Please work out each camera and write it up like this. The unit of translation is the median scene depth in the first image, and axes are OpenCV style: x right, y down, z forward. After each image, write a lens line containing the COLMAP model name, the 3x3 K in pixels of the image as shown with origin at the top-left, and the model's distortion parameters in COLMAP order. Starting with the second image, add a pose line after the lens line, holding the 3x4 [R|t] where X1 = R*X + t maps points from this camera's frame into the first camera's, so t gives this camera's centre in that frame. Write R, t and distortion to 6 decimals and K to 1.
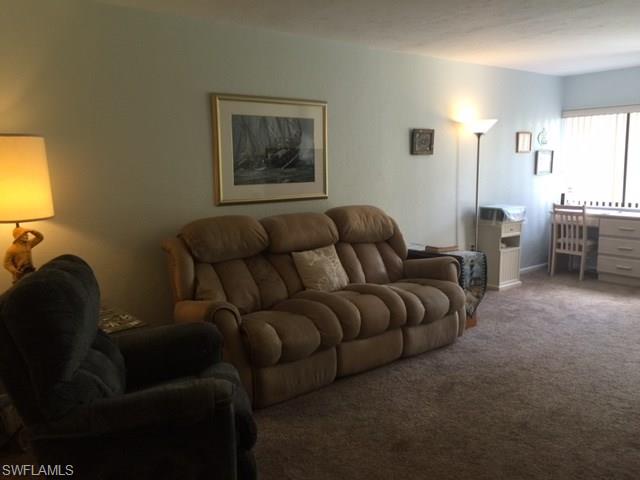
lens RADIAL K [[539.3, 0, 319.2], [0, 539.3, 239.8], [0, 0, 1]] dist [0.005741, -0.019341]
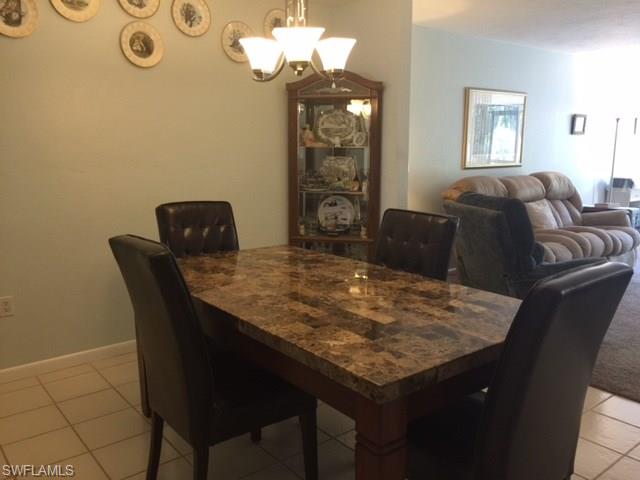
lens RADIAL K [[539.3, 0, 320.6], [0, 539.3, 241.3], [0, 0, 1]] dist [0.005741, -0.019341]
pose [[0.999813, 0.016004, -0.010833, -0.488550], [-0.015562, 0.999089, 0.039735, 0.065272], [0.011459, -0.039559, 0.999152, -0.362236]]
